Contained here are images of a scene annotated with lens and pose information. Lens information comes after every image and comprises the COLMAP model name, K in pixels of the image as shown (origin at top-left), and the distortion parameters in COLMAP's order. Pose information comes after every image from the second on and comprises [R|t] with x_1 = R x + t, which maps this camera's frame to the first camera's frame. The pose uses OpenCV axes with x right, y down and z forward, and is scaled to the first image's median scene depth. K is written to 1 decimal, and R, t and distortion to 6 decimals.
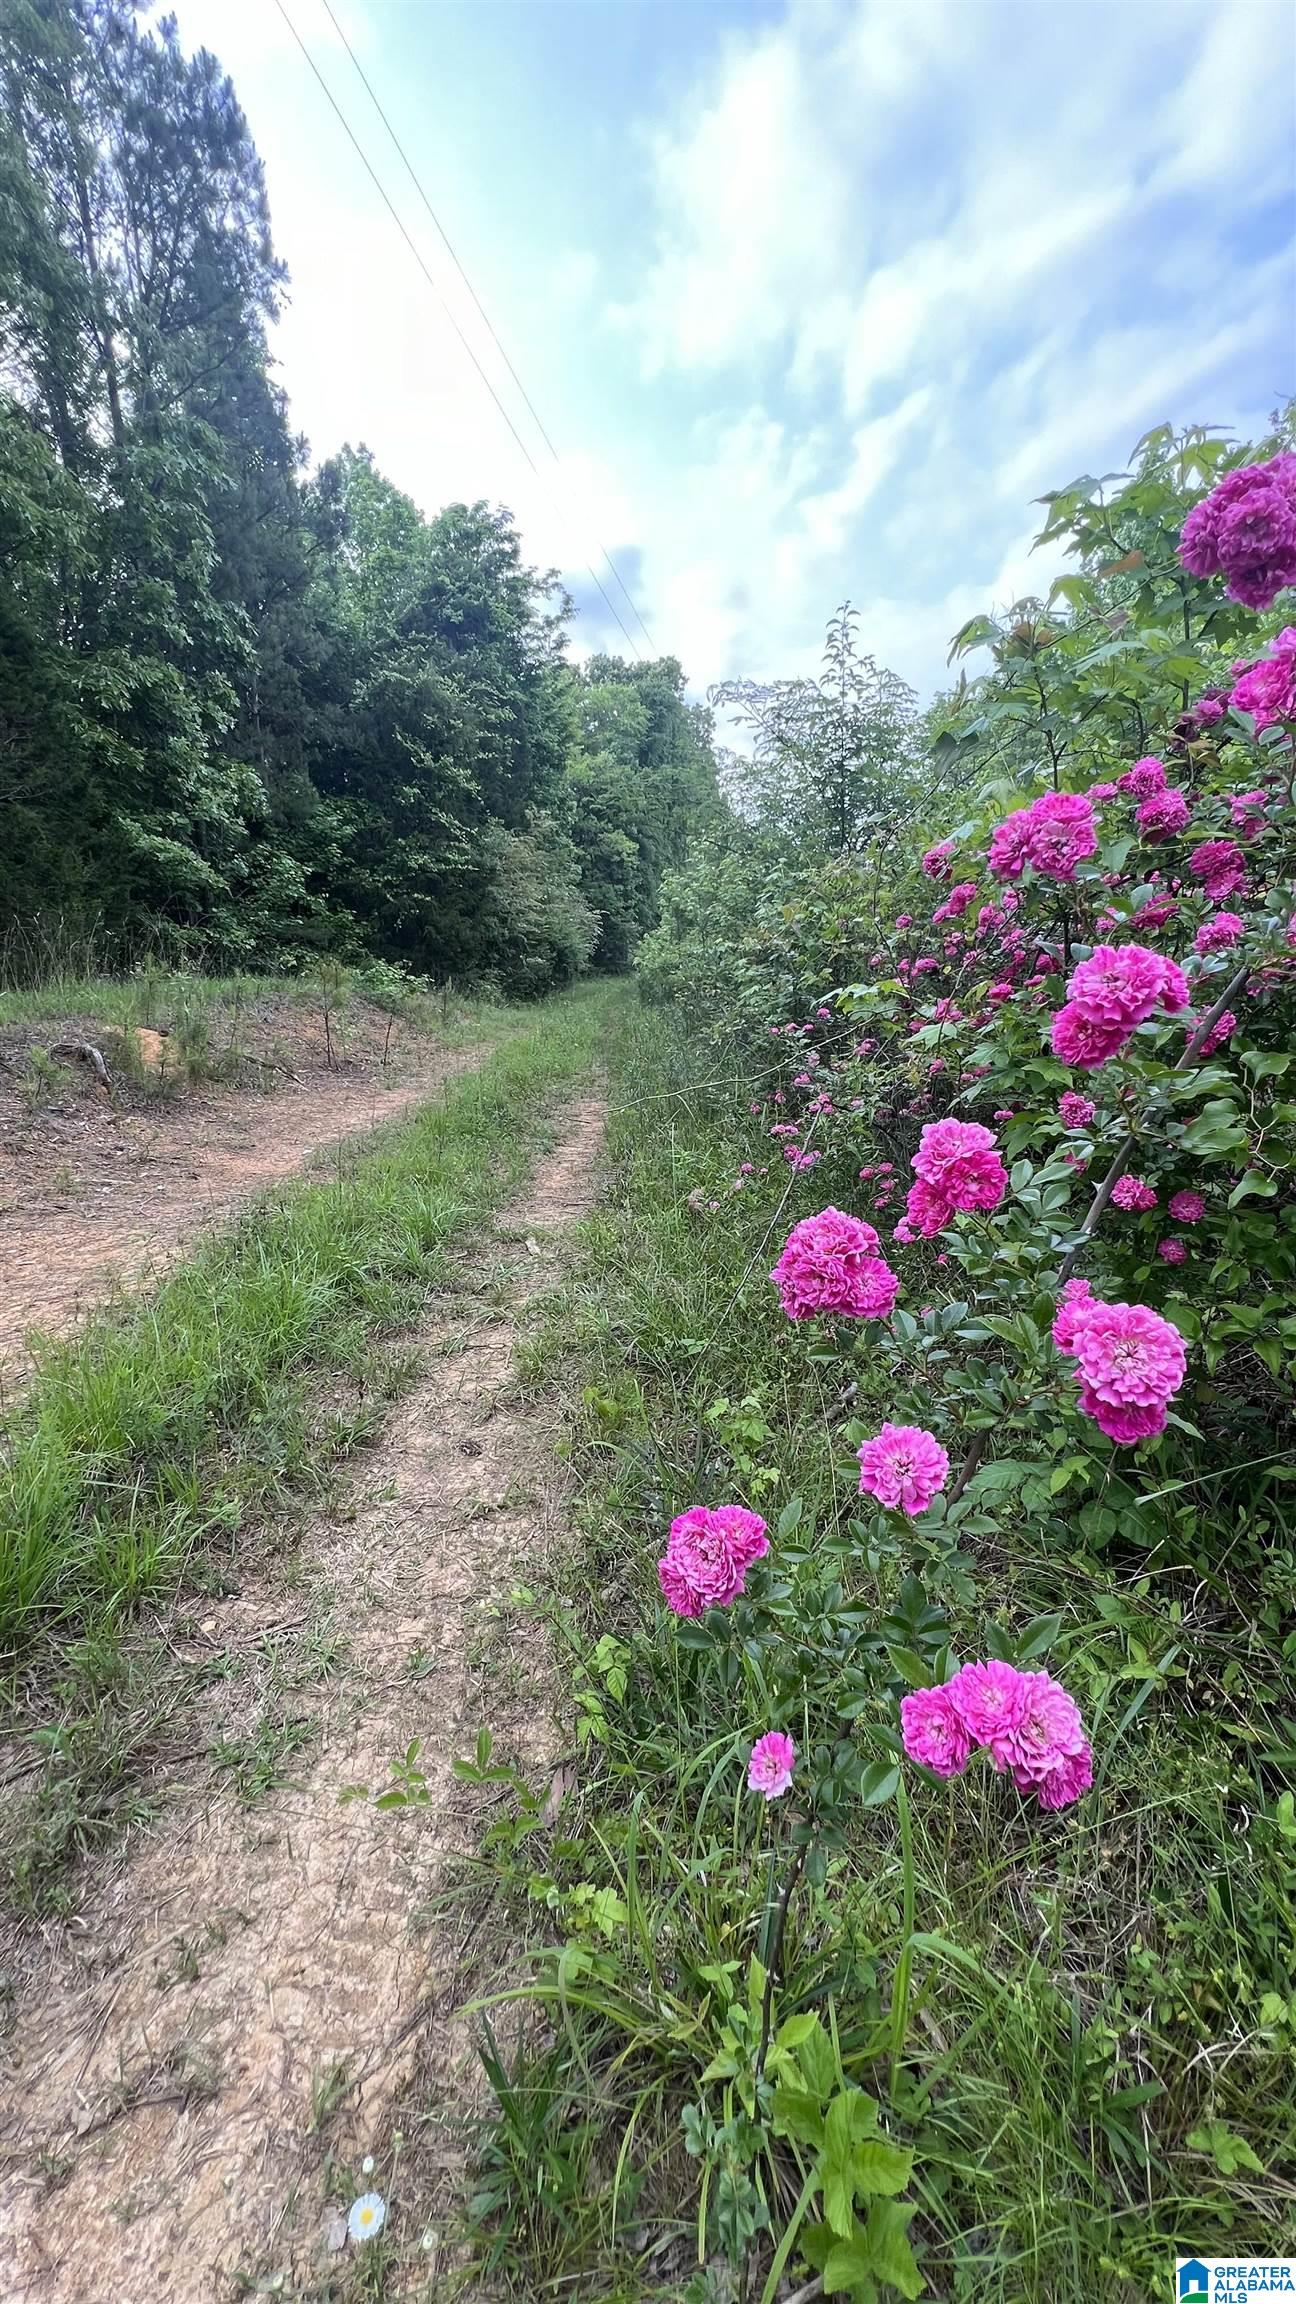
lens RADIAL K [[926.4, 0, 647.9], [0, 926.4, 1147.6], [0, 0, 1]] dist [-0.000521, 0.000894]
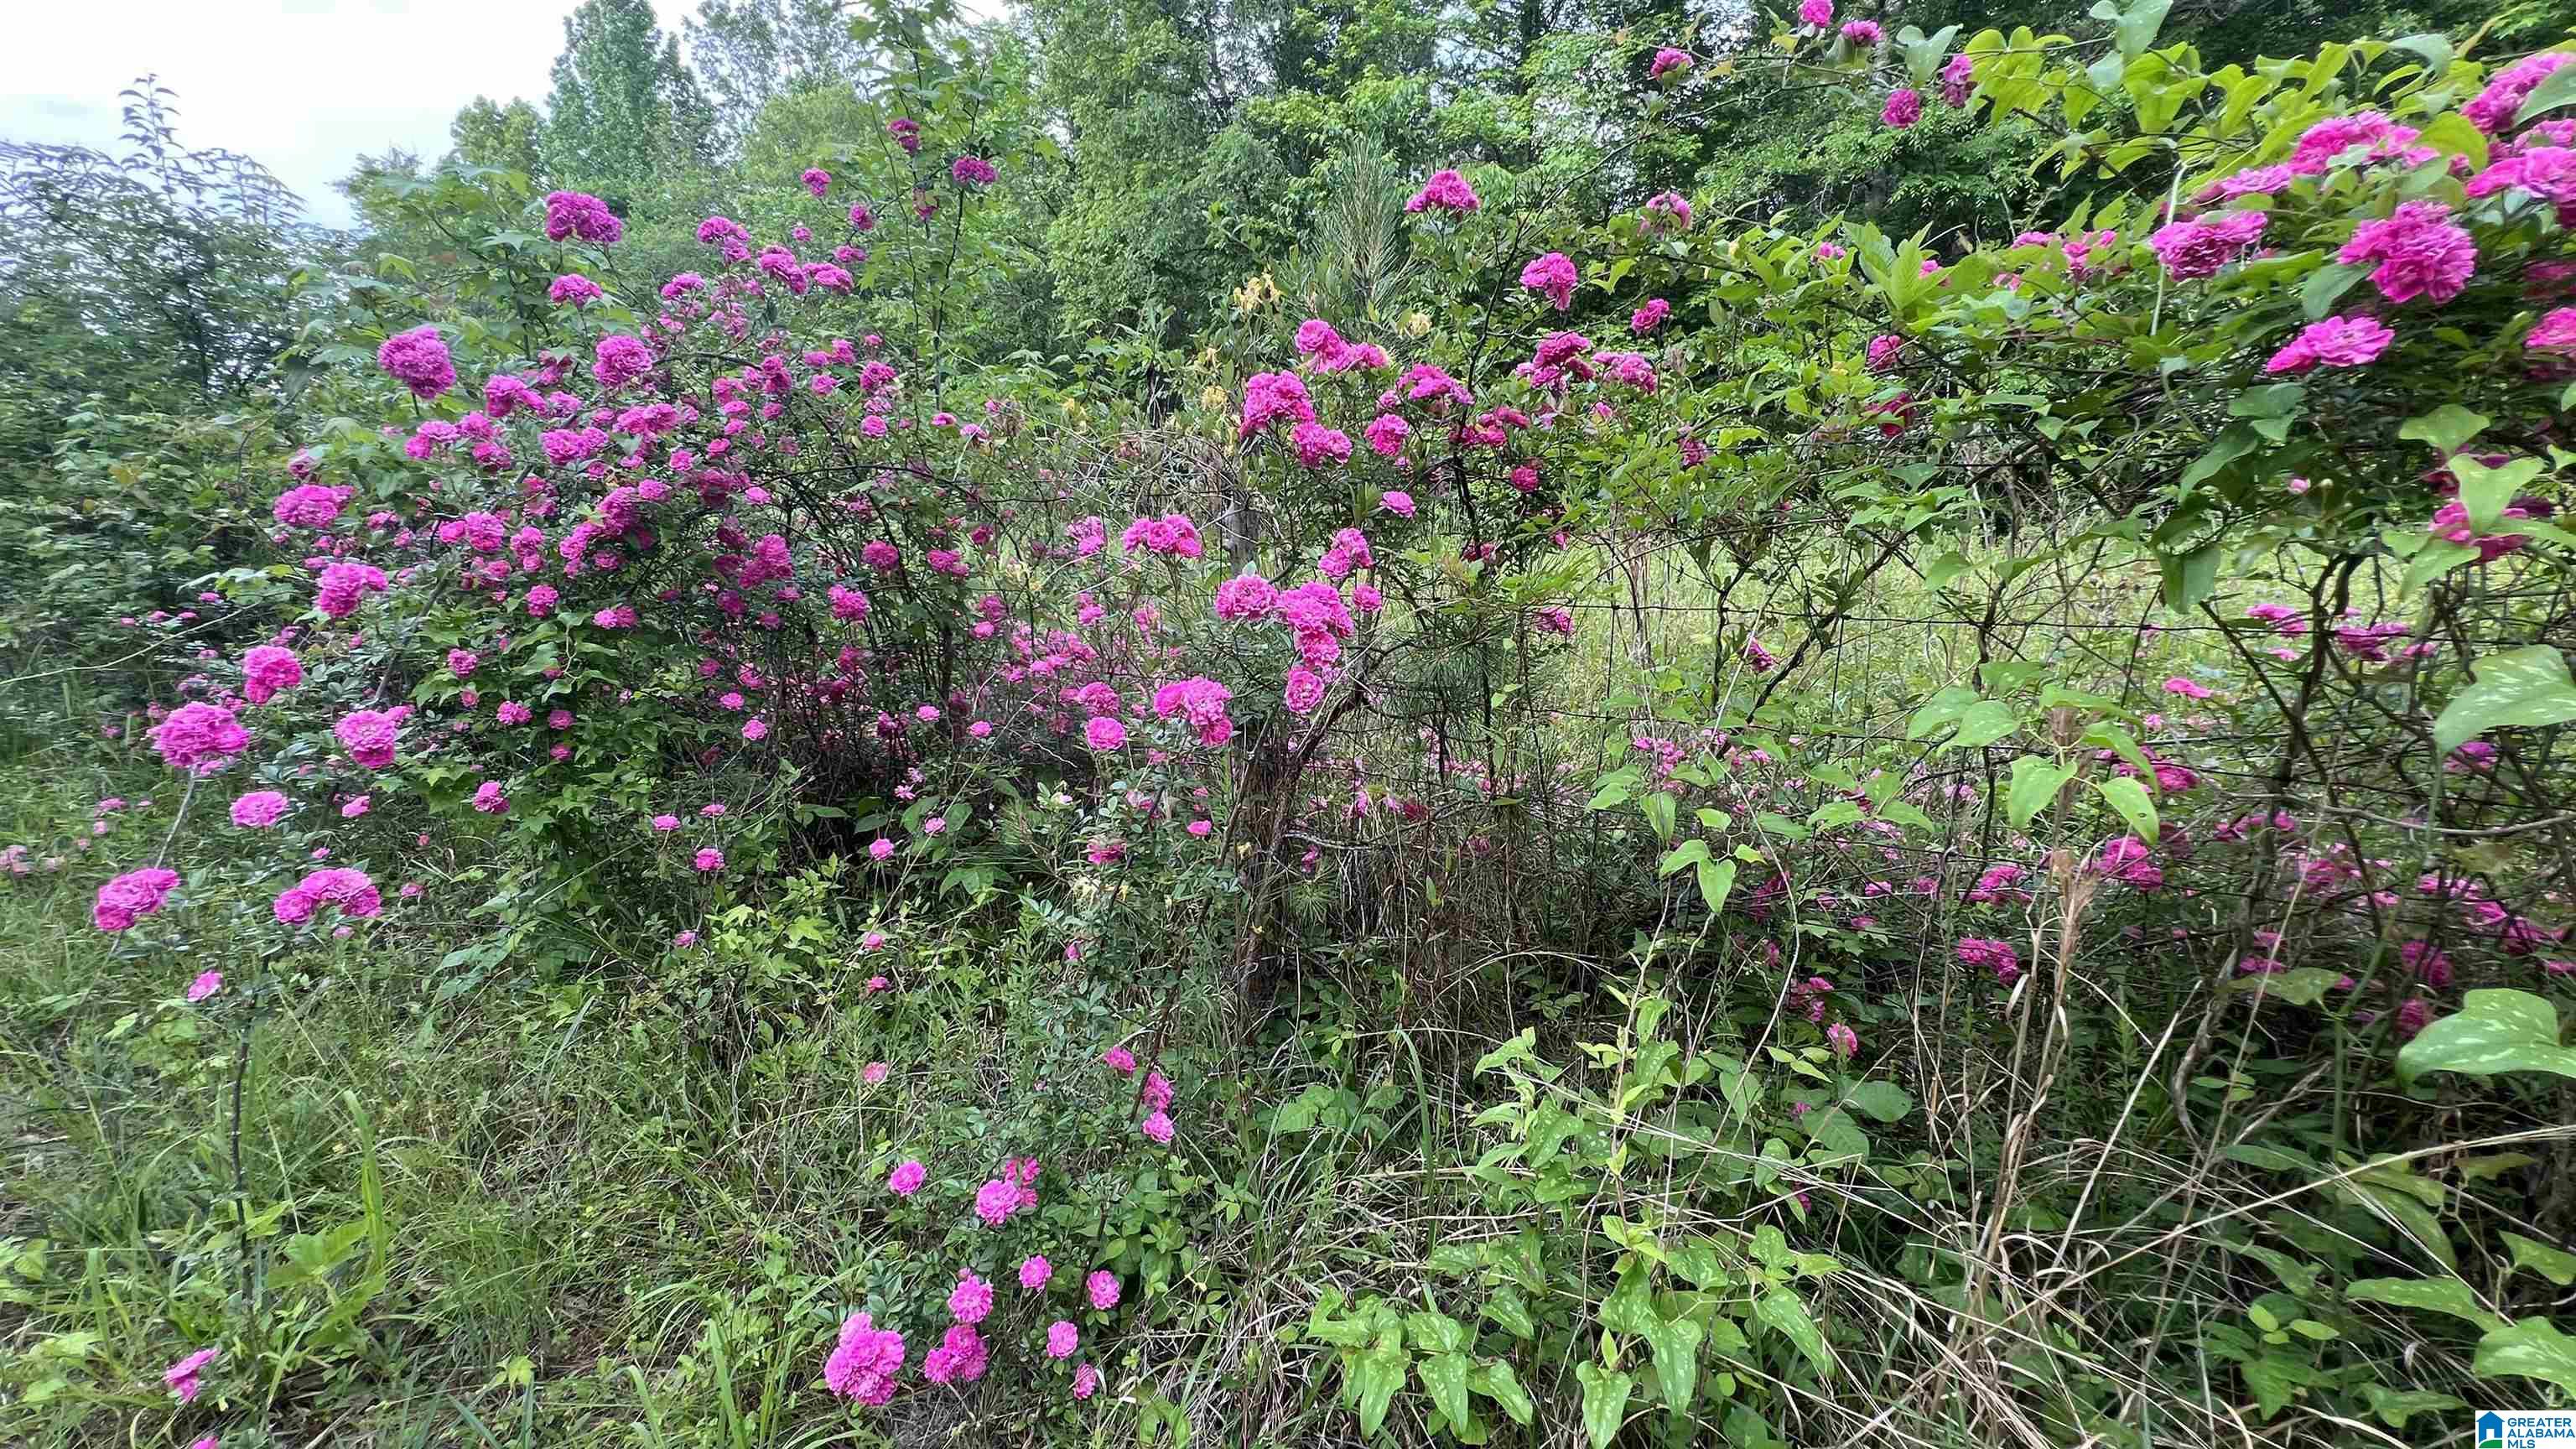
lens RADIAL K [[1035.8, 0, 1285.9], [0, 1035.8, 722.4], [0, 0, 1]] dist [-0.000521, 0.000894]
pose [[0.561190, -0.127568, 0.817797, -0.047129], [0.140304, 0.988414, 0.057903, 0.049995], [-0.815709, 0.082246, 0.572586, -0.334293]]
